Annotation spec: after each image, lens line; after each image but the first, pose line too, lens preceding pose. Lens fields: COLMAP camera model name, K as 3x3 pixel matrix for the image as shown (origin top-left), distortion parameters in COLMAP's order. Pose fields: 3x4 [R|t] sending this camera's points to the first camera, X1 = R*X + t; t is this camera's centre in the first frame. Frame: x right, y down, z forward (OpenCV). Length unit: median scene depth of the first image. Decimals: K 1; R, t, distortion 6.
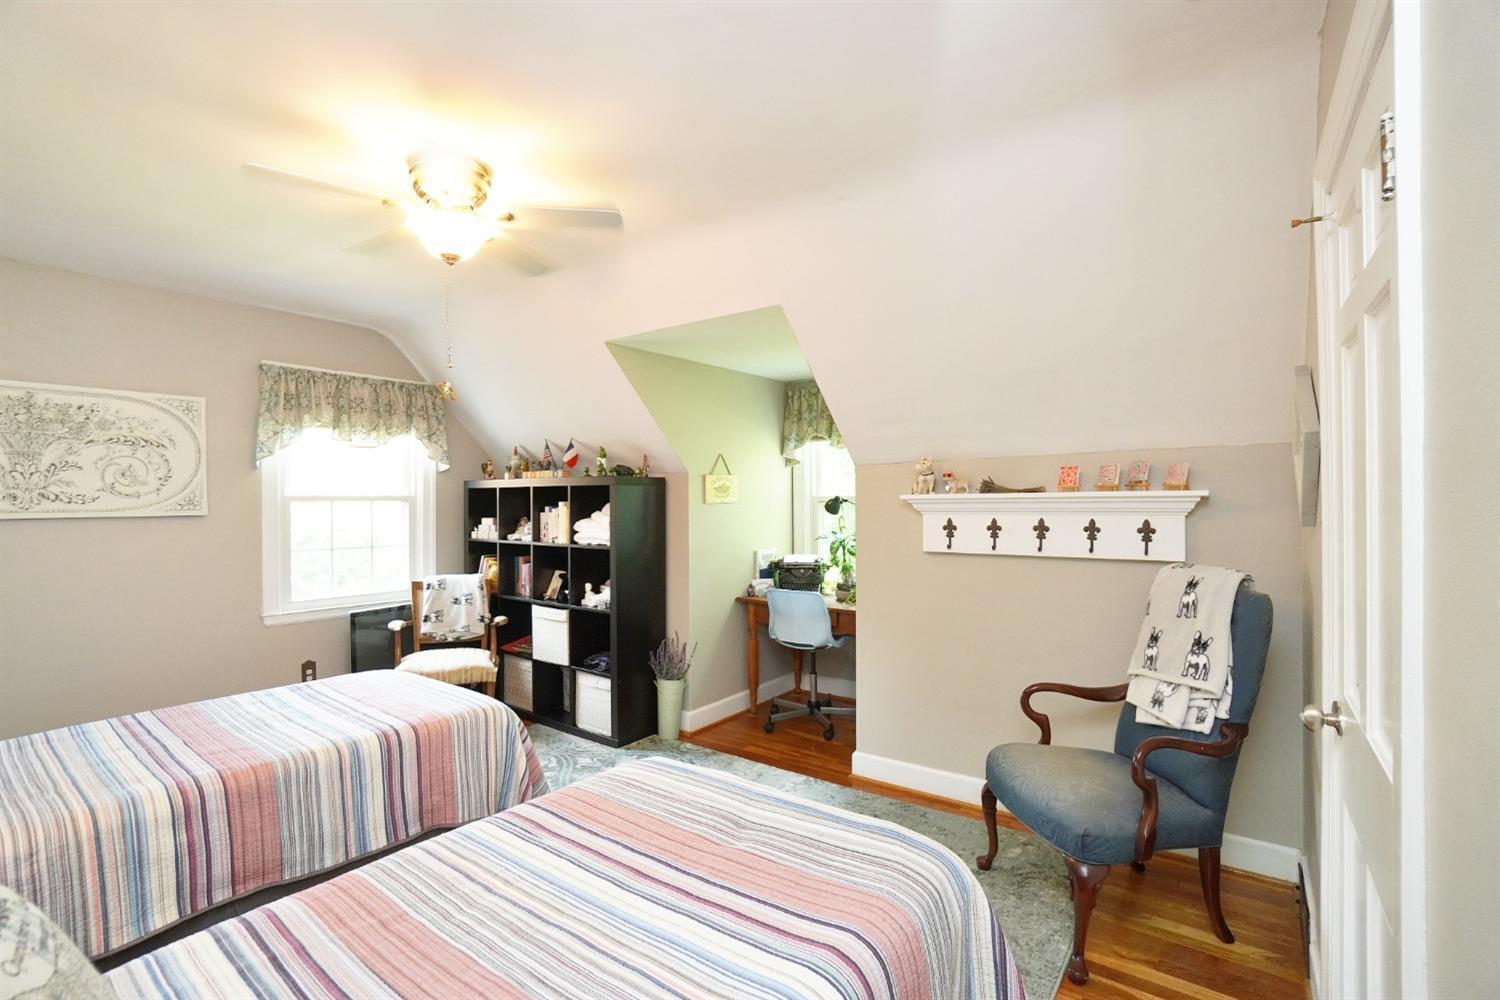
lens RADIAL K [[686.7, 0, 733.9], [0, 686.7, 505.5], [0, 0, 1]] dist [-0.027209, 0.000625]
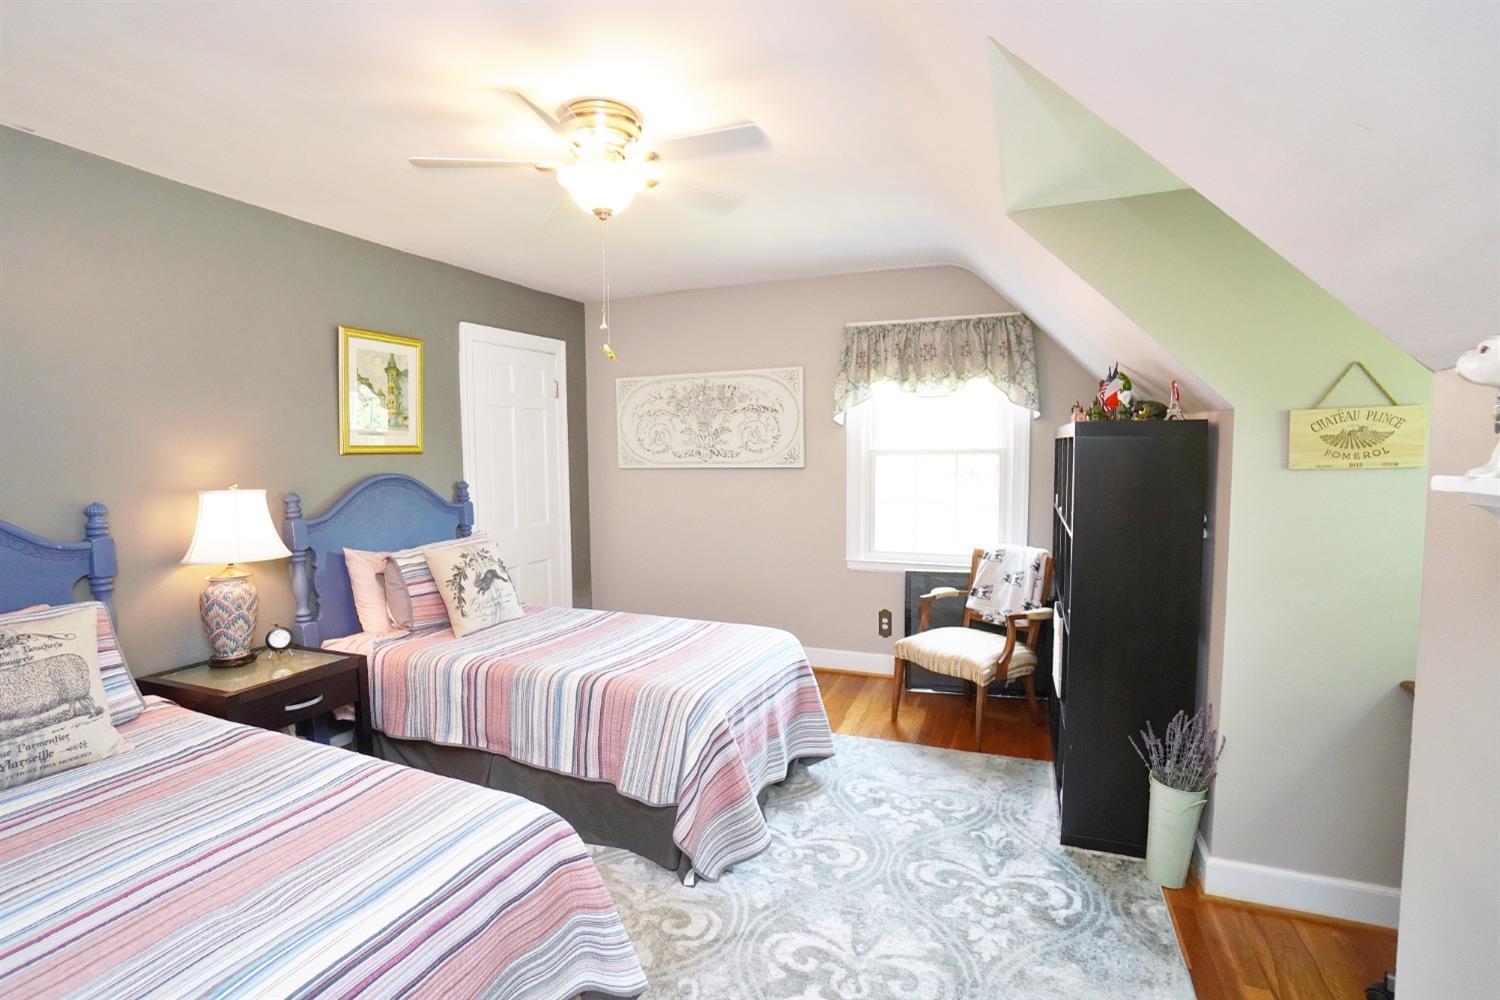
lens RADIAL K [[710.2, 0, 750.0], [0, 710.2, 500.0], [0, 0, 1]] dist [-0.041929, 0.000372]
pose [[0.259280, 0.071830, -0.963127, 0.355518], [0.002918, 0.997168, 0.075154, -0.020061], [0.965798, -0.022296, 0.258336, 0.536946]]
